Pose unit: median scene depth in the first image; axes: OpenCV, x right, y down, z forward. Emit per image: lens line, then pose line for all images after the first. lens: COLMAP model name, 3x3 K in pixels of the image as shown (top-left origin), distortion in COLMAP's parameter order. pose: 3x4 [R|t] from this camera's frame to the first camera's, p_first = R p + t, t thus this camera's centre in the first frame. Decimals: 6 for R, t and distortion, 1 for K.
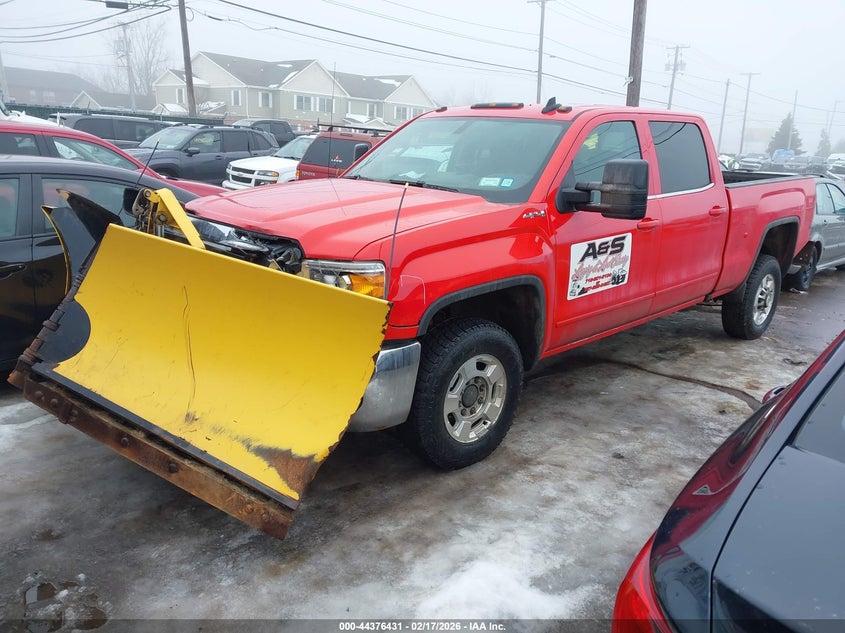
lens RADIAL K [[689.8, 0, 416.5], [0, 689.8, 316.2], [0, 0, 1]] dist [-0.004426, -0.000570]
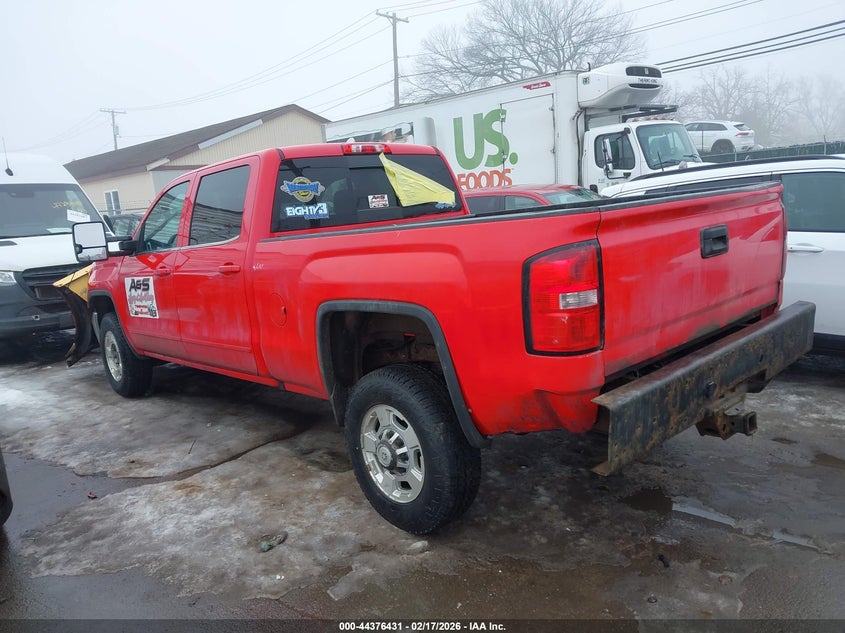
lens RADIAL K [[689.8, 0, 416.5], [0, 689.8, 316.2], [0, 0, 1]] dist [-0.004426, -0.000570]
pose [[-0.061936, 0.131904, -0.989326, 1.395757], [-0.165903, 0.976079, 0.140524, -0.281389], [0.984195, 0.172835, -0.038571, 1.420867]]
